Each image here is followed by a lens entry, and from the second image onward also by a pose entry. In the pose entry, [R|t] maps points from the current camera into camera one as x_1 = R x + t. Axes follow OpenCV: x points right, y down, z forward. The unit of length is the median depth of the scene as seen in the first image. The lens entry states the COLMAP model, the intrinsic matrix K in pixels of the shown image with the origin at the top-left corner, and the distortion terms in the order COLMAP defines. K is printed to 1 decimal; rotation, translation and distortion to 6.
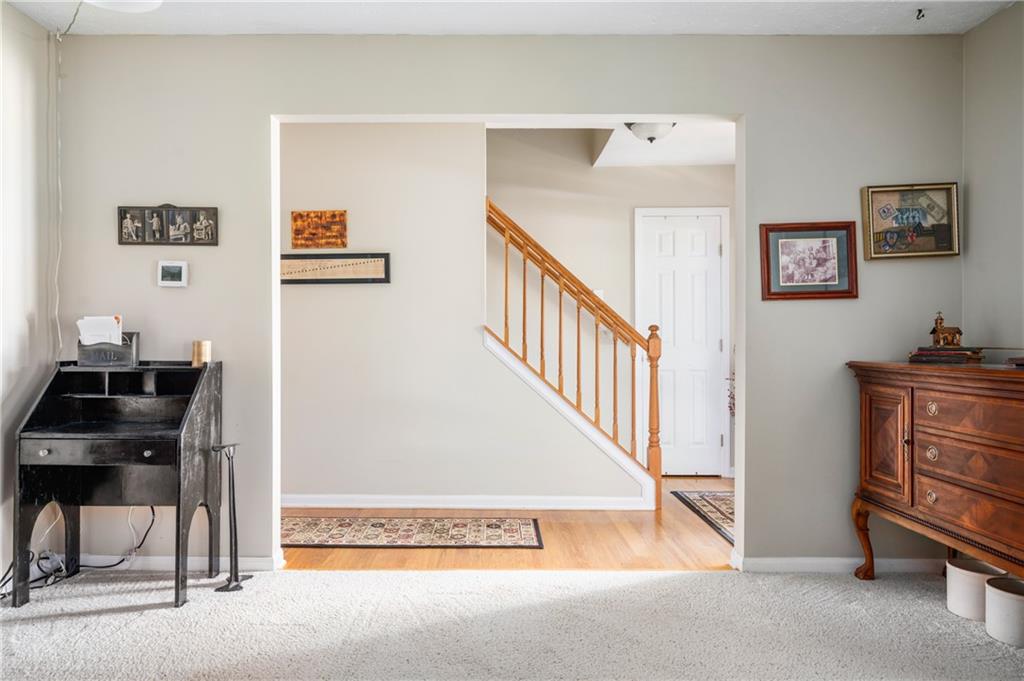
lens RADIAL K [[657.9, 0, 482.2], [0, 657.9, 340.1], [0, 0, 1]] dist [-0.003738, 0.004611]
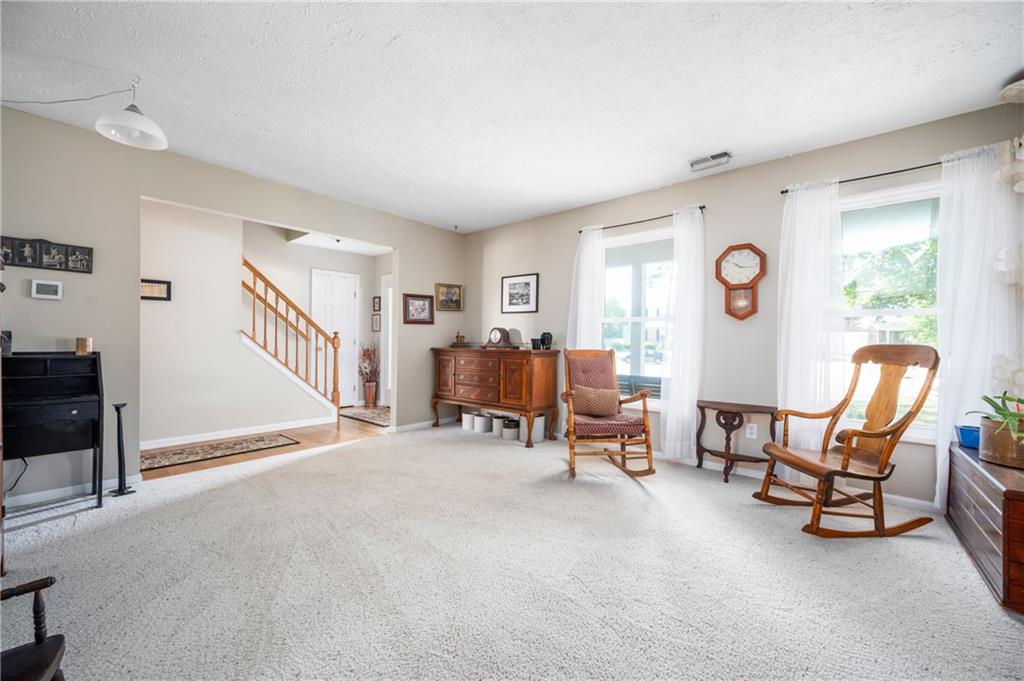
lens RADIAL K [[406.5, 0, 515.4], [0, 406.5, 343.6], [0, 0, 1]] dist [-0.002301, -0.000174]
pose [[0.640031, -0.001558, 0.768348, -0.501165], [-0.007923, 0.999931, 0.008627, -0.000717], [-0.768308, -0.011609, 0.639975, -0.330043]]
